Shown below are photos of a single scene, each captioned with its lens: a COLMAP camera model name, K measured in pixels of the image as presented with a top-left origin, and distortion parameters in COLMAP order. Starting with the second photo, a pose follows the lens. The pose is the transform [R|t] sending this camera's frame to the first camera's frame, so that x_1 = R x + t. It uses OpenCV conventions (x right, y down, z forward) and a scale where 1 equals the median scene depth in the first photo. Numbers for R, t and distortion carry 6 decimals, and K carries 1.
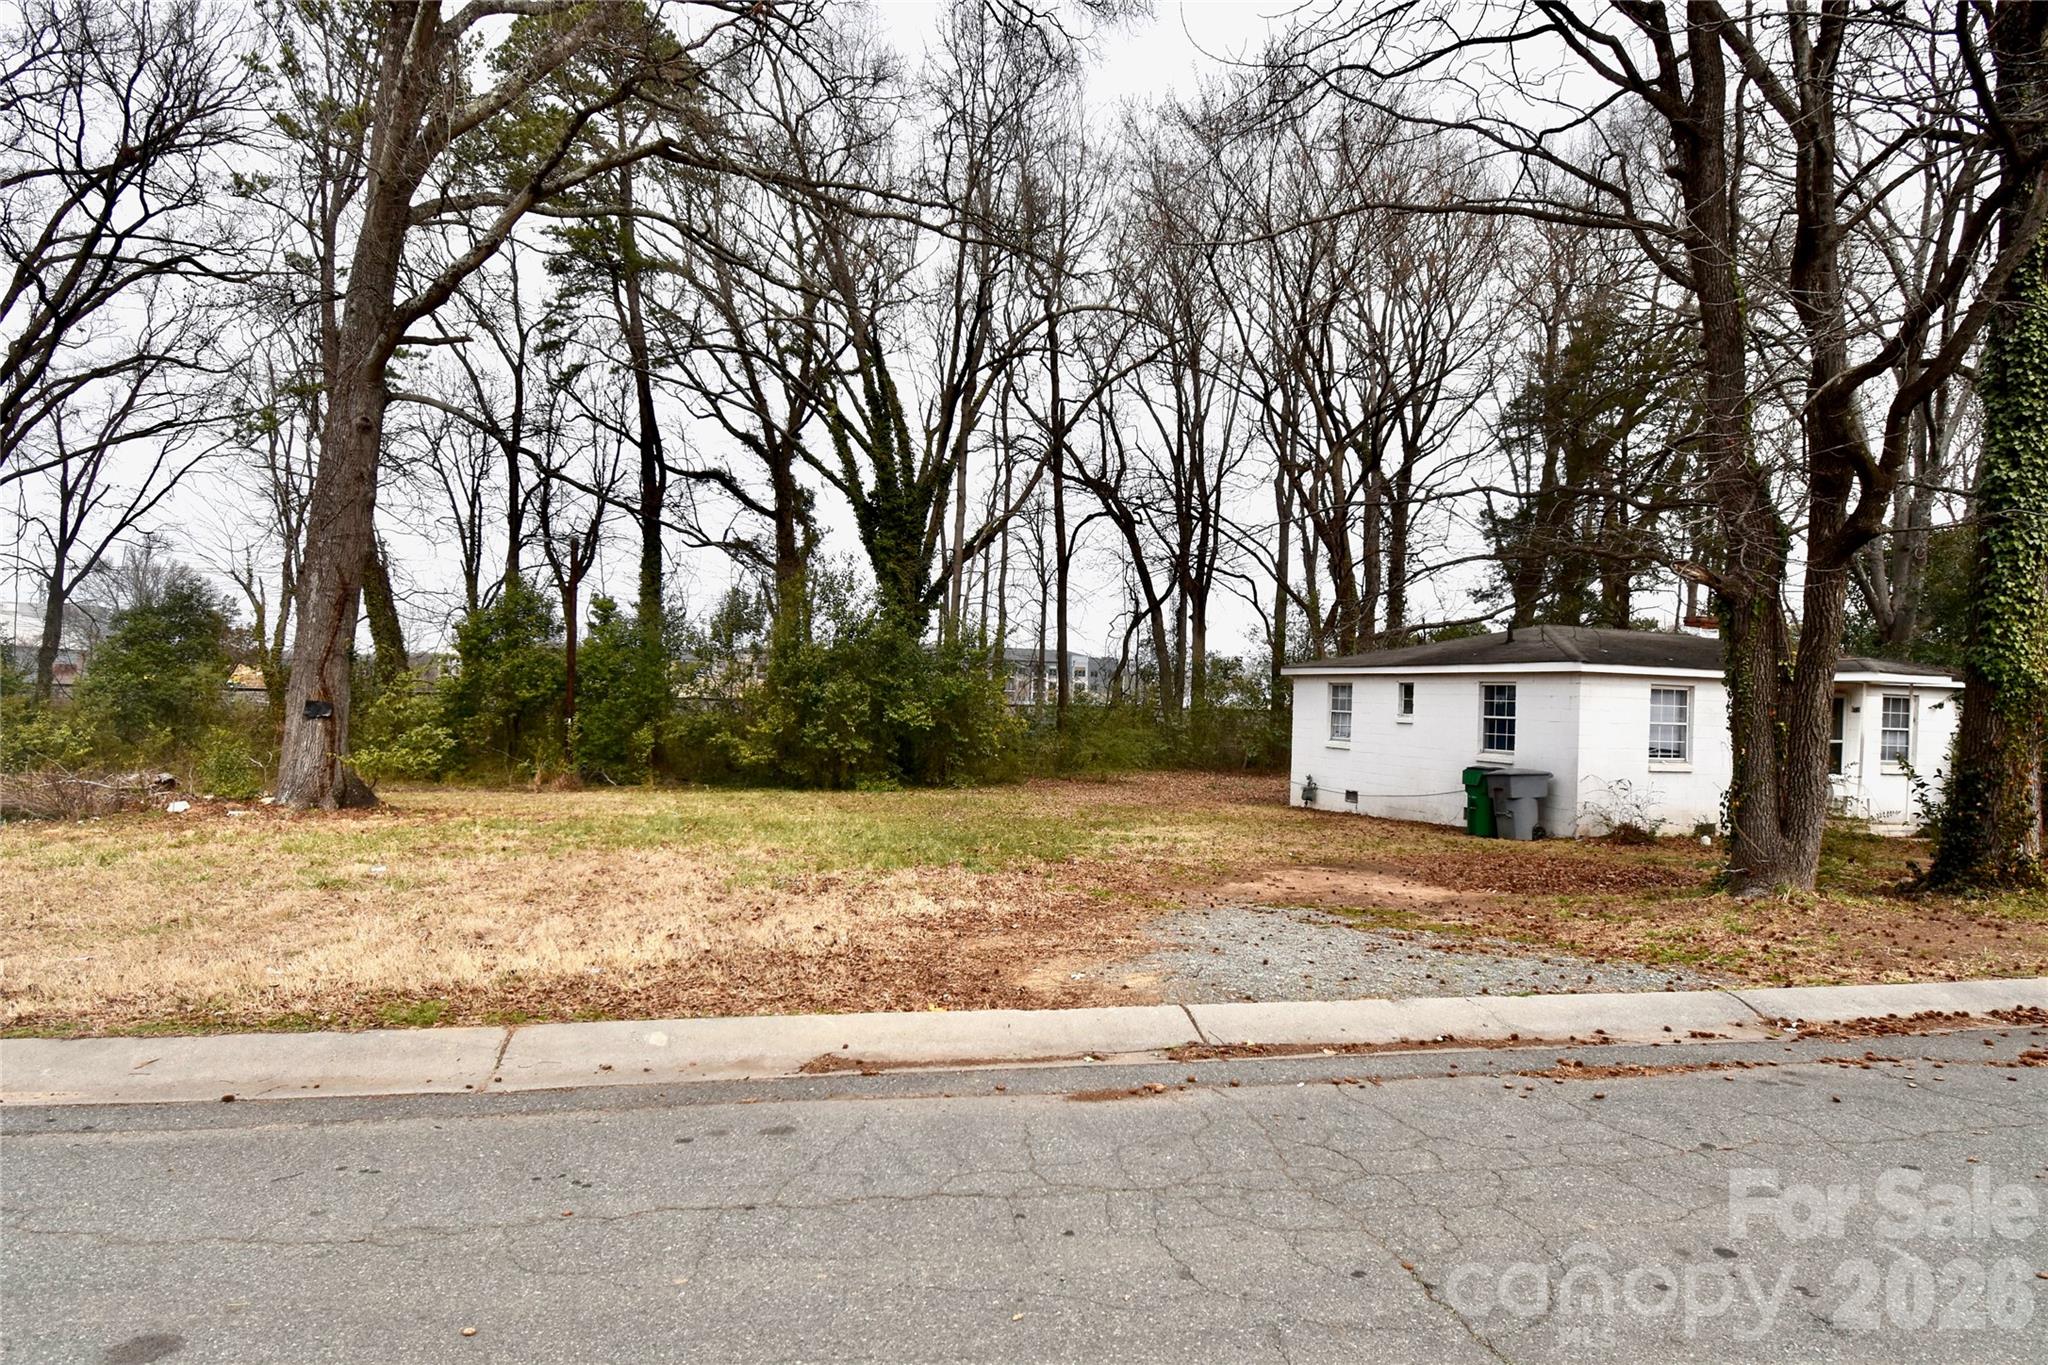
lens RADIAL K [[1132.6, 0, 1038.4], [0, 1132.6, 684.9], [0, 0, 1]] dist [0.023291, -0.029563]
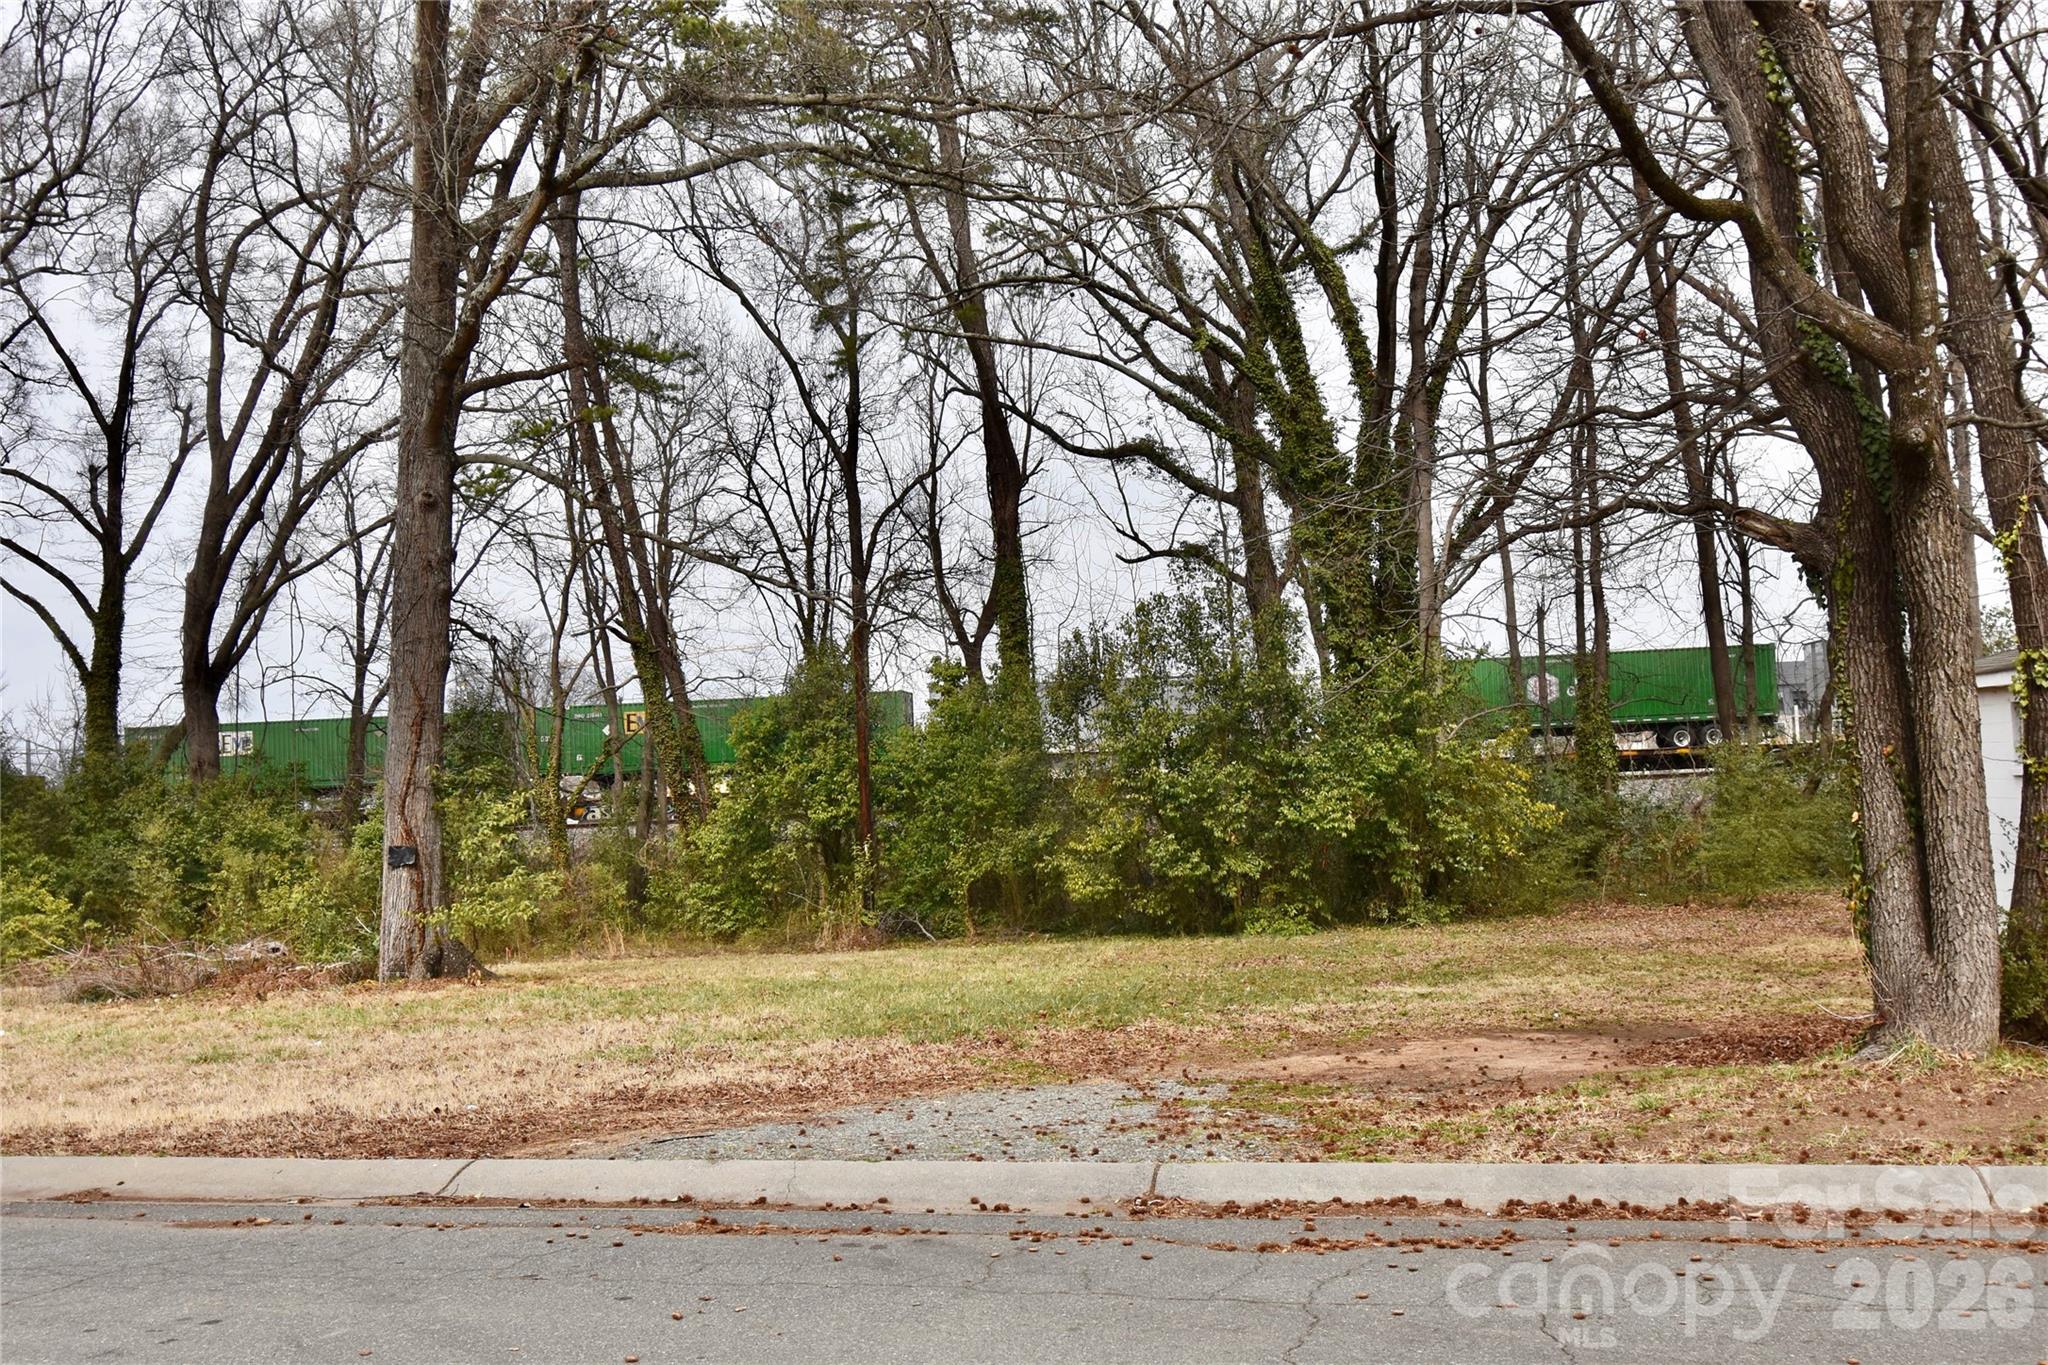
lens RADIAL K [[1971.4, 0, 1038.2], [0, 1971.4, 689.9], [0, 0, 1]] dist [0.007900, -0.023368]
pose [[0.895698, -0.087760, -0.435916, 0.184038], [0.072861, 0.996047, -0.050818, 0.003599], [0.438653, 0.013756, 0.898551, -0.031537]]
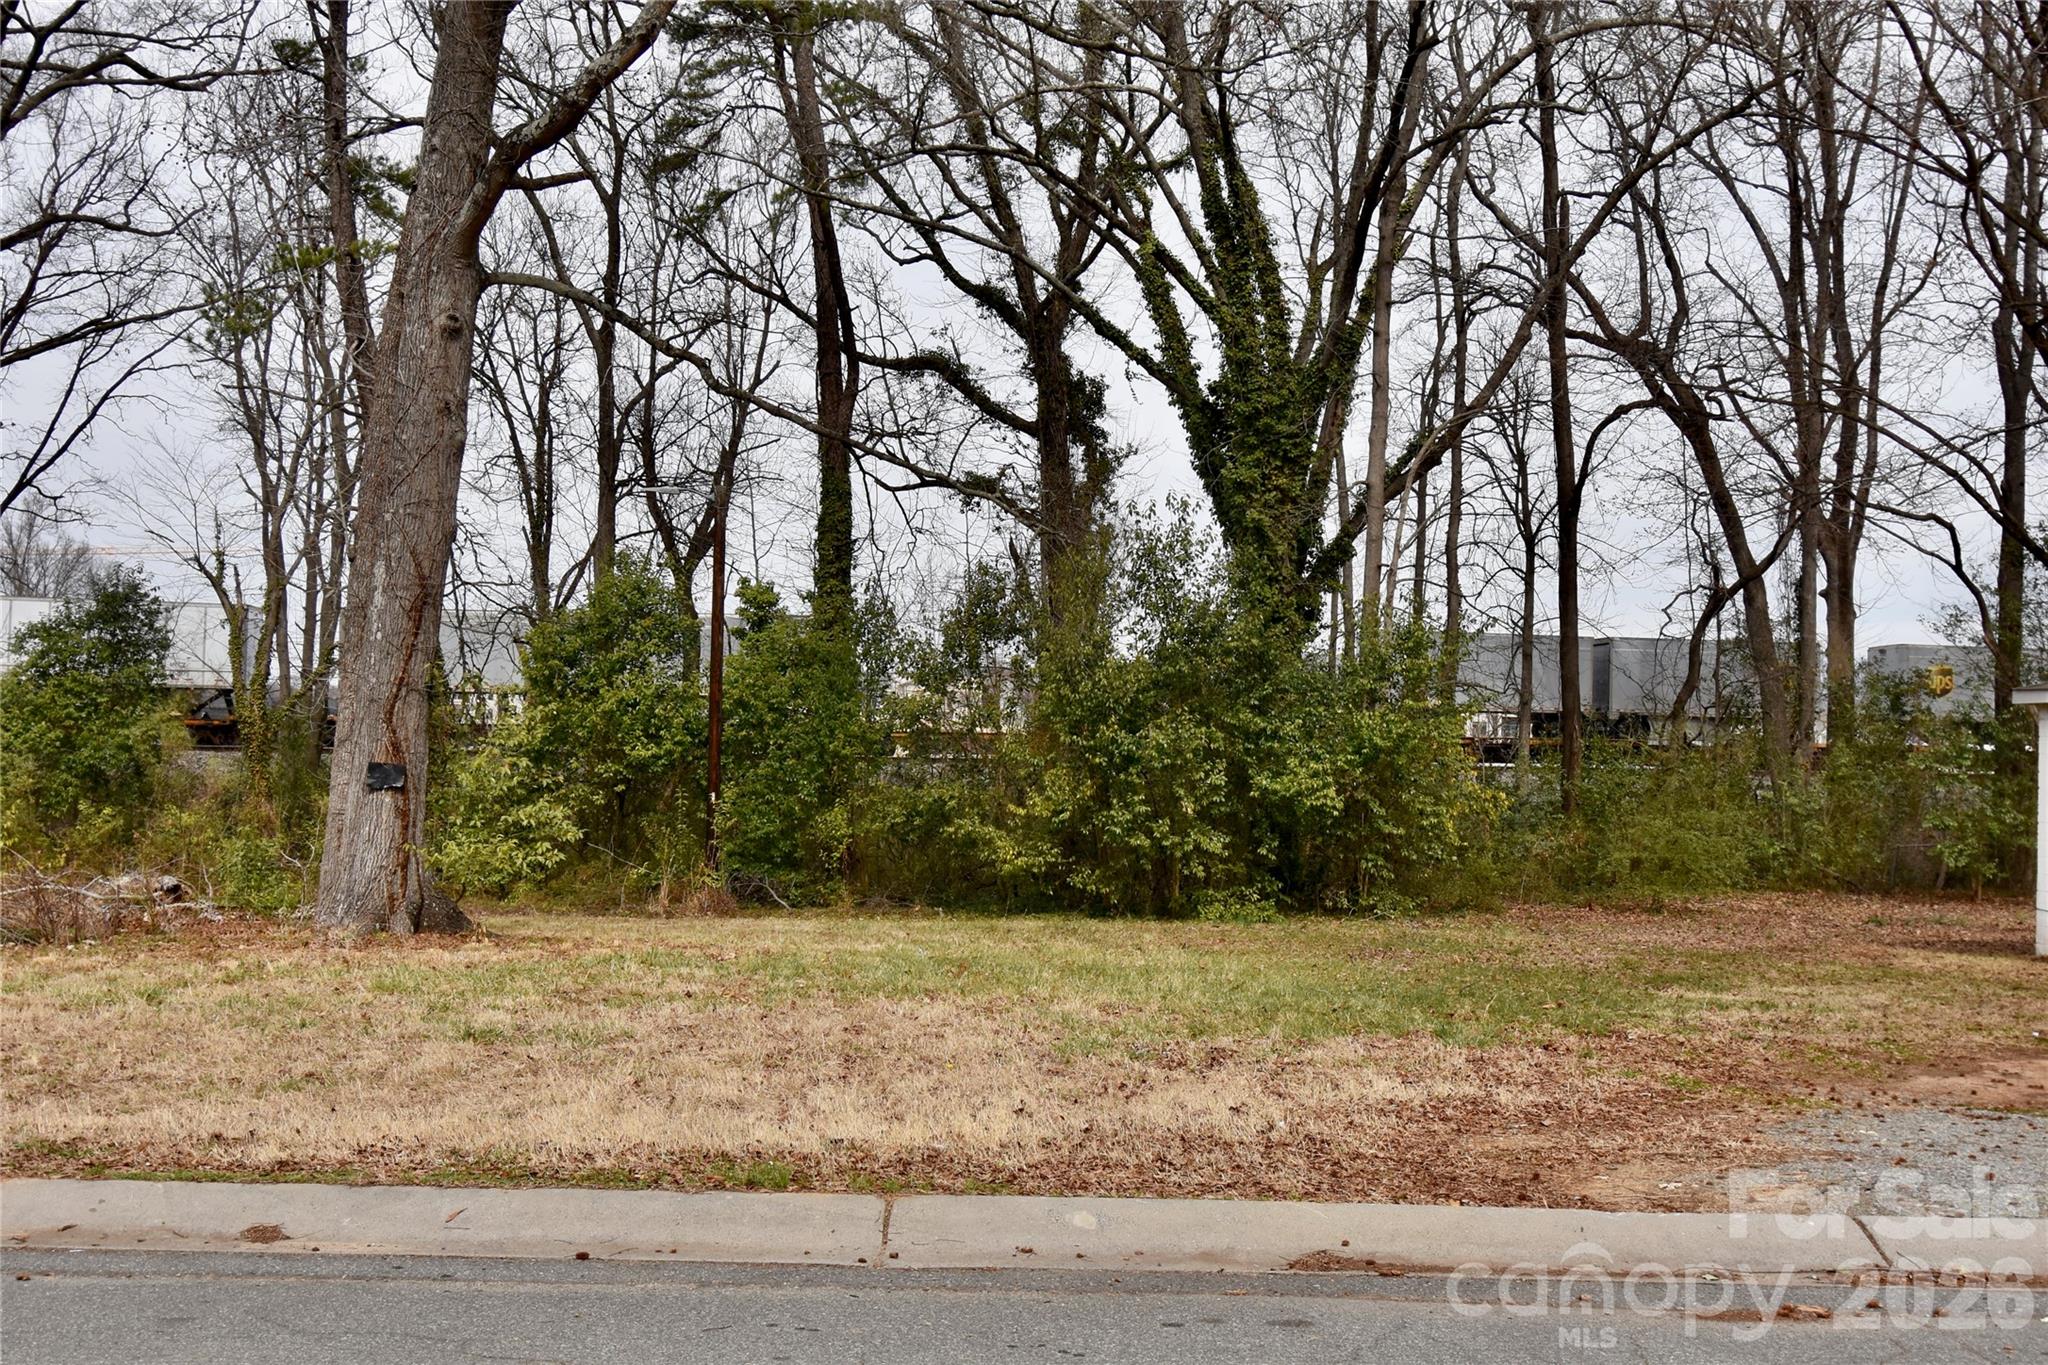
lens RADIAL K [[2154.4, 0, 1039.6], [0, 2154.4, 684.7], [0, 0, 1]] dist [-0.001991, 0.000166]
pose [[0.977024, -0.013436, -0.212706, -0.008988], [0.008791, 0.999702, -0.022769, 0.000476], [0.212948, 0.020376, 0.976851, -0.045474]]
